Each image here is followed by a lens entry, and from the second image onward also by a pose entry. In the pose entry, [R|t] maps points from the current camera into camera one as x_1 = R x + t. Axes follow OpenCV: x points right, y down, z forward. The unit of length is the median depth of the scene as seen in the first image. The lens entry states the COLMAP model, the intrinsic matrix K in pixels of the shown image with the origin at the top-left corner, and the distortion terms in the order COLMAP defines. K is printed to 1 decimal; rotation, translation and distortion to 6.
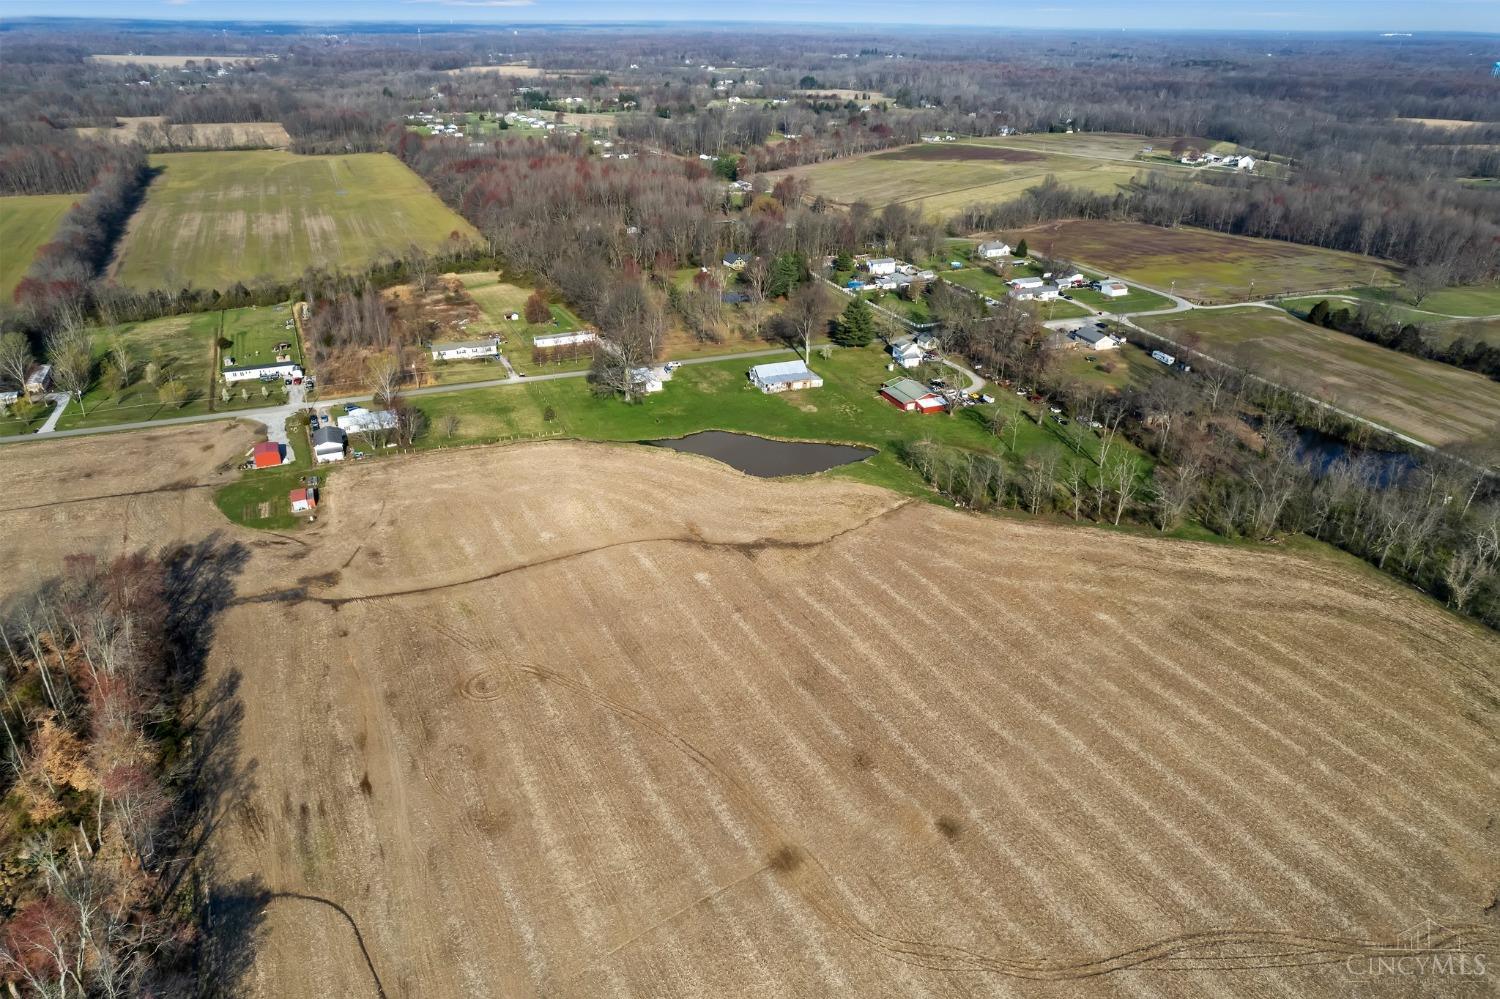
lens RADIAL K [[949.5, 0, 750.0], [0, 949.5, 499.5], [0, 0, 1]] dist [0.000691, 0.000278]
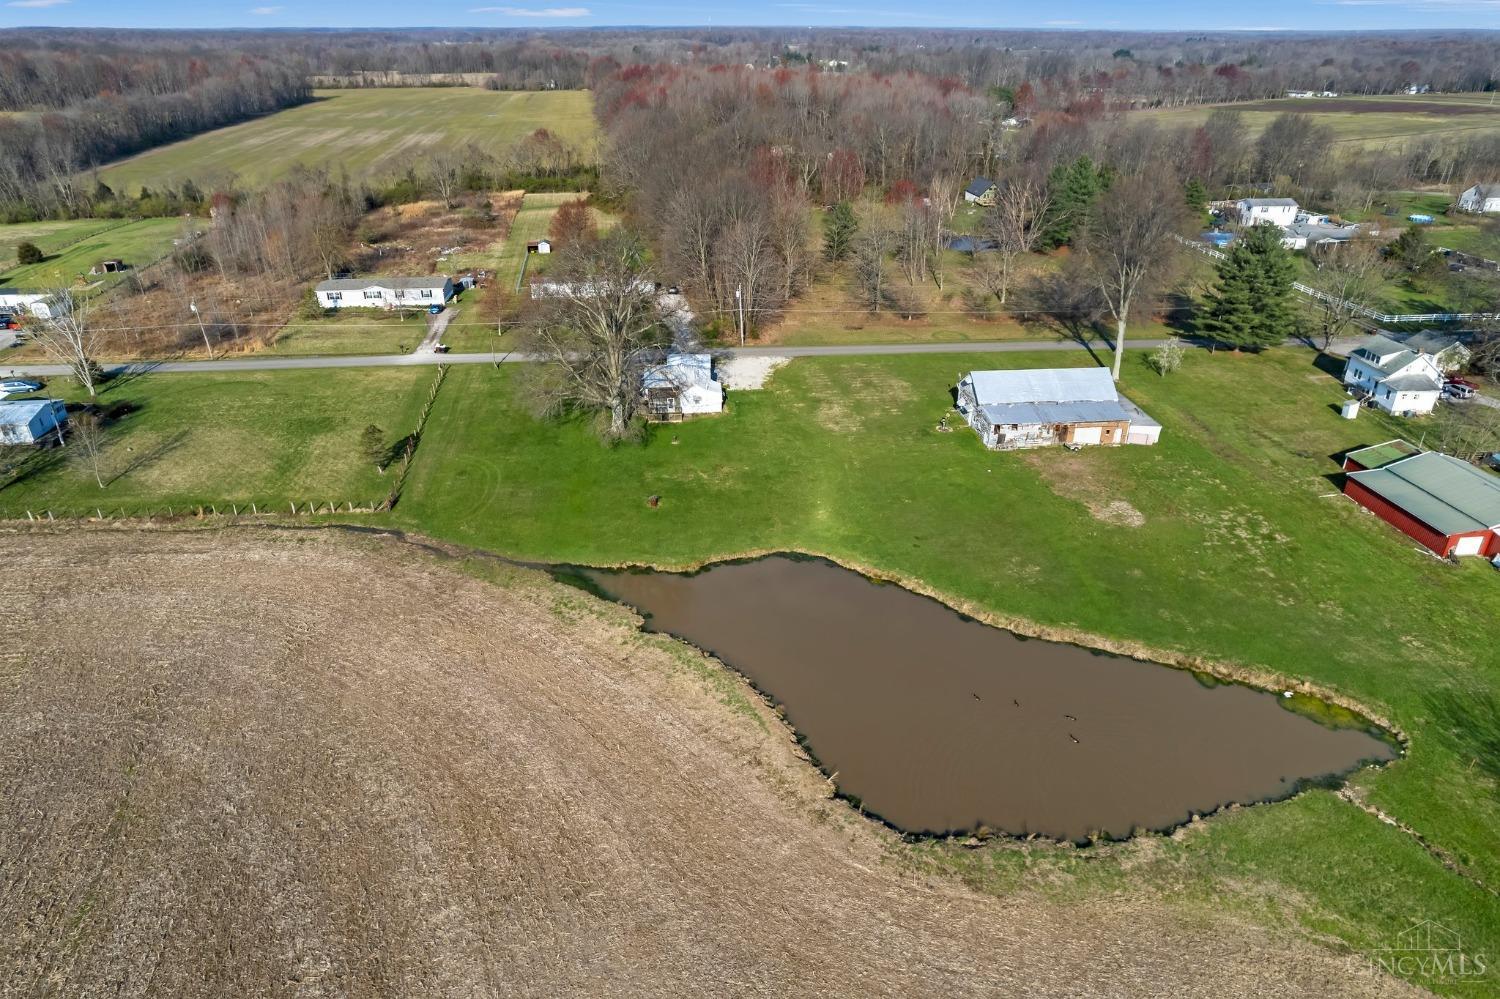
lens RADIAL K [[998.1, 0, 750.0], [0, 998.1, 499.5], [0, 0, 1]] dist [-0.039124, 0.001647]
pose [[0.962497, 0.116651, -0.244934, 0.021361], [-0.120401, 0.992725, -0.000342, -0.076041], [0.243112, 0.029819, 0.969540, 0.570606]]
